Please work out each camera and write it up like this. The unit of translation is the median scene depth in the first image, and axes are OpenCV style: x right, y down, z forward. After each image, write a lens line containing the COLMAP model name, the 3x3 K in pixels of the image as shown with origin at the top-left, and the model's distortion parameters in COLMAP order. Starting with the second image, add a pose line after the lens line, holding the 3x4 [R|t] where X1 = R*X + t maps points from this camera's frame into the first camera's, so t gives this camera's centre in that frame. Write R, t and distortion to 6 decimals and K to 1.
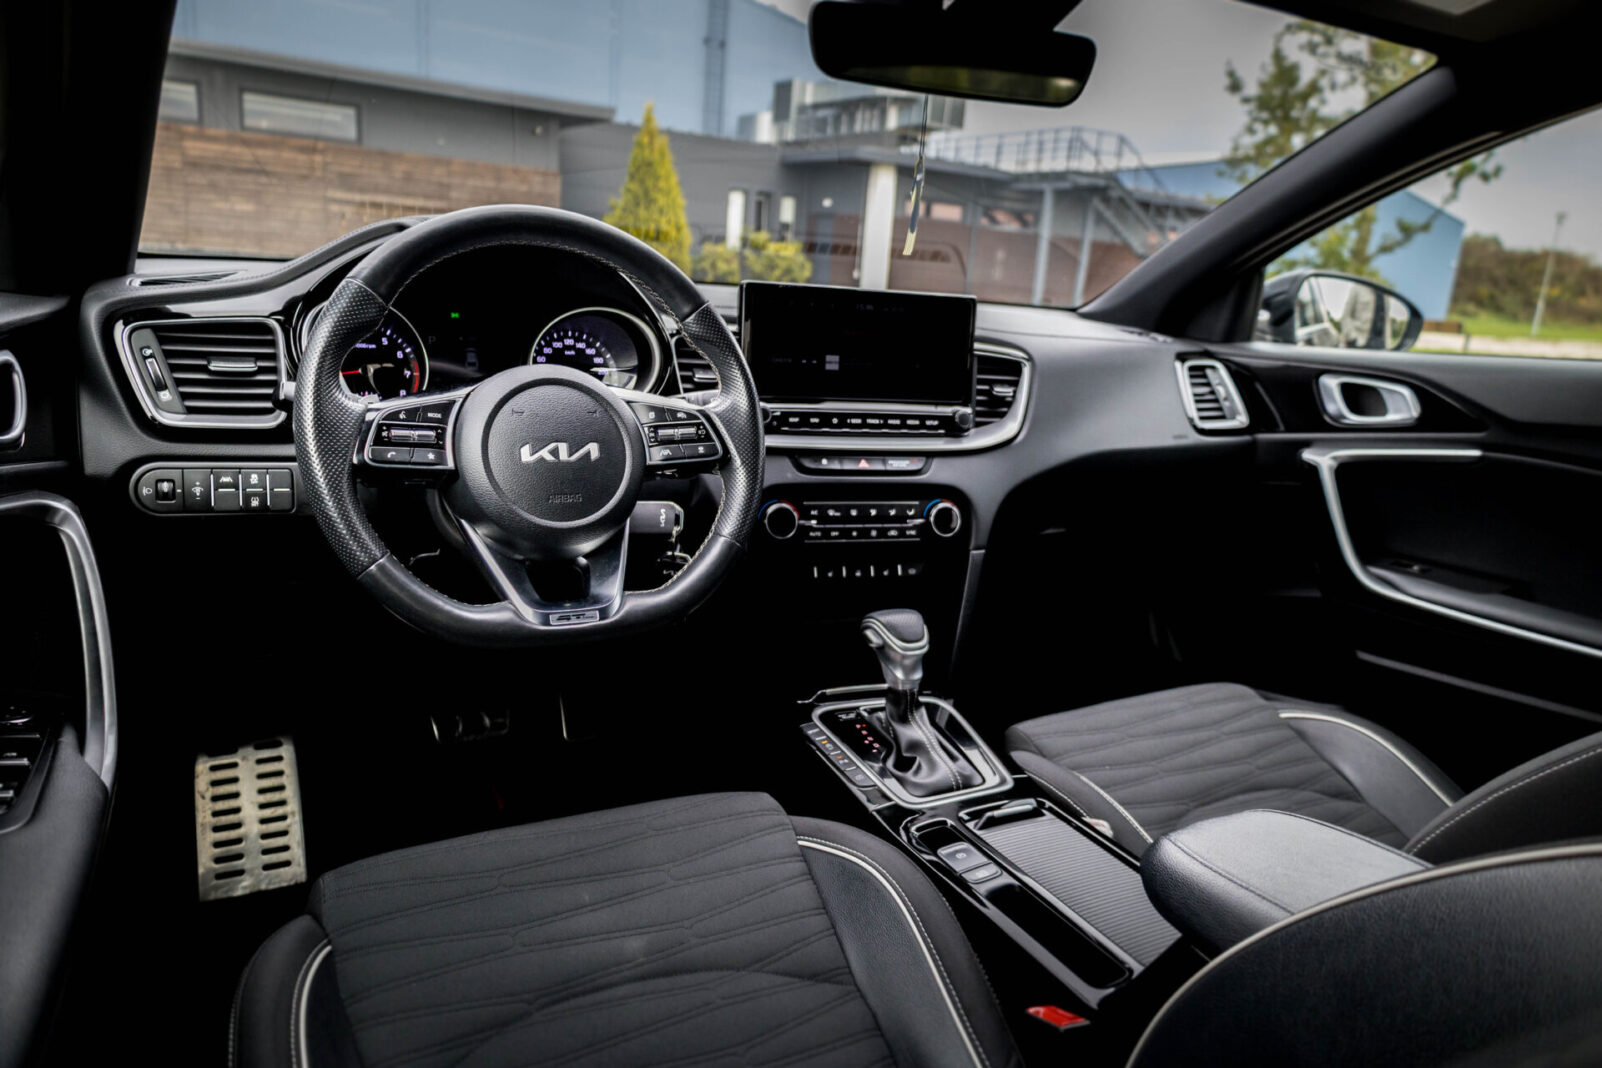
lens RADIAL K [[1122.9, 0, 801.0], [0, 1122.9, 534.0], [0, 0, 1]] dist [0.033825, -0.001415]
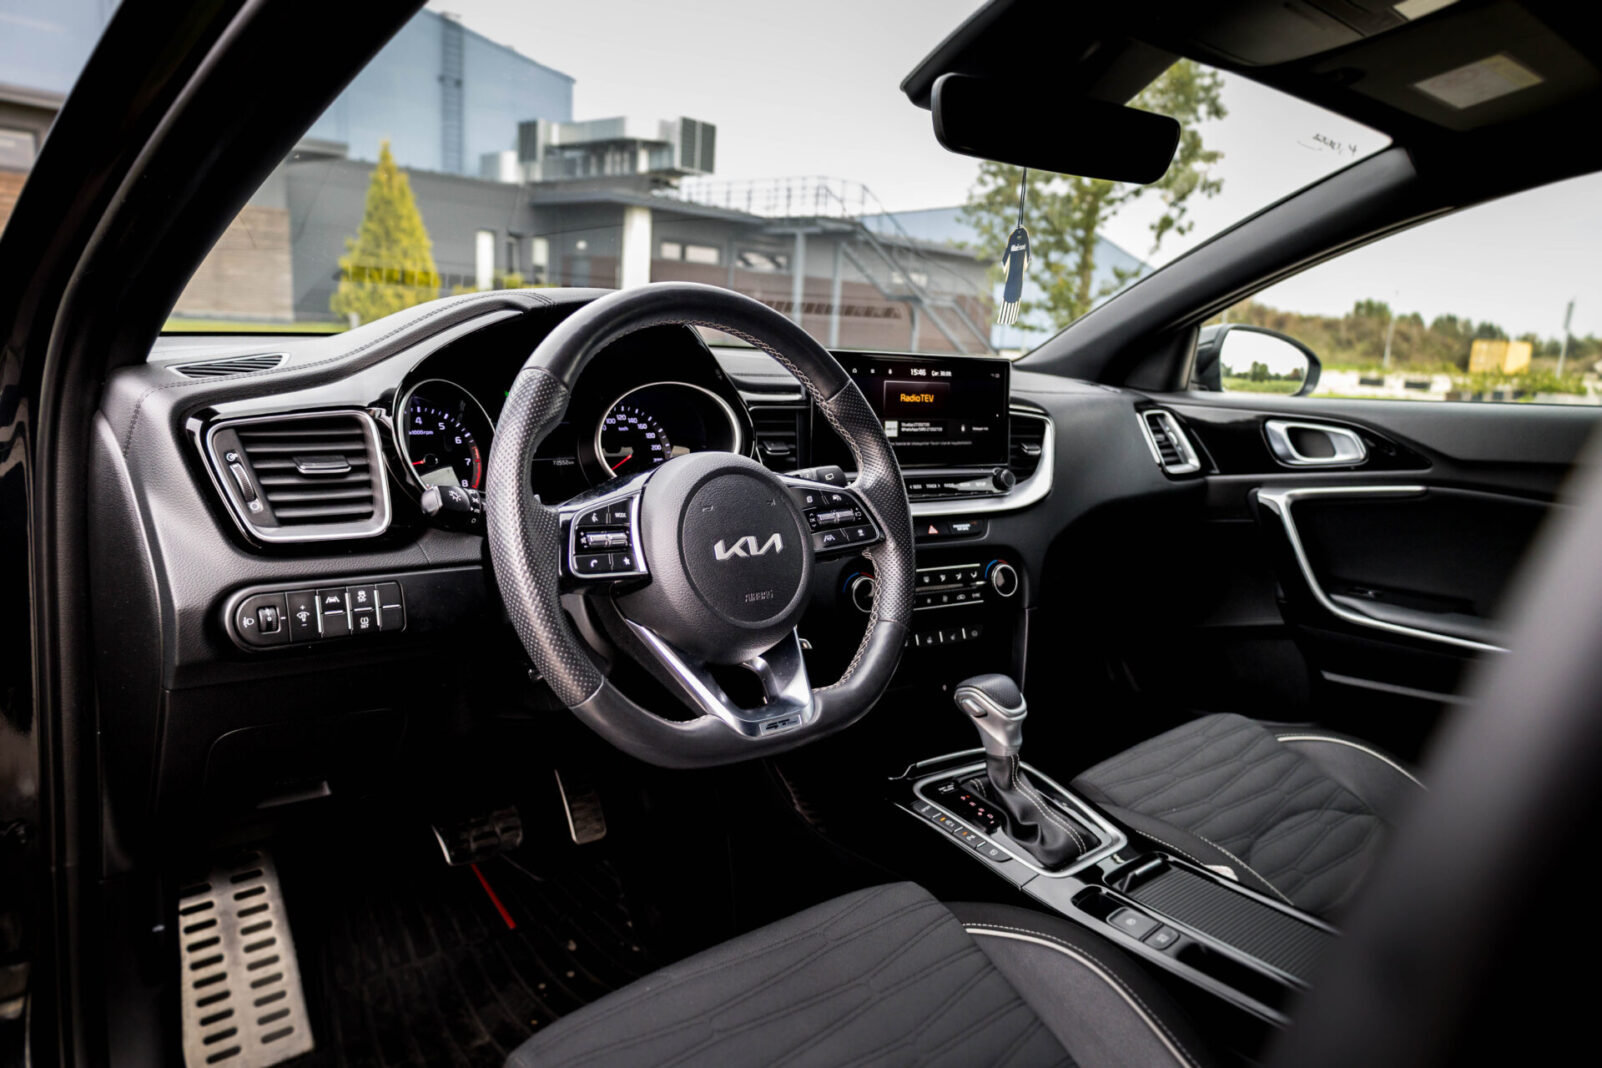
lens RADIAL K [[1115.2, 0, 801.0], [0, 1115.2, 534.0], [0, 0, 1]] dist [0.042584, -0.001161]
pose [[0.970572, -0.058145, 0.233688, -0.246623], [0.065326, 0.997597, -0.023098, -0.037684], [-0.231783, 0.037684, 0.972037, 0.060957]]
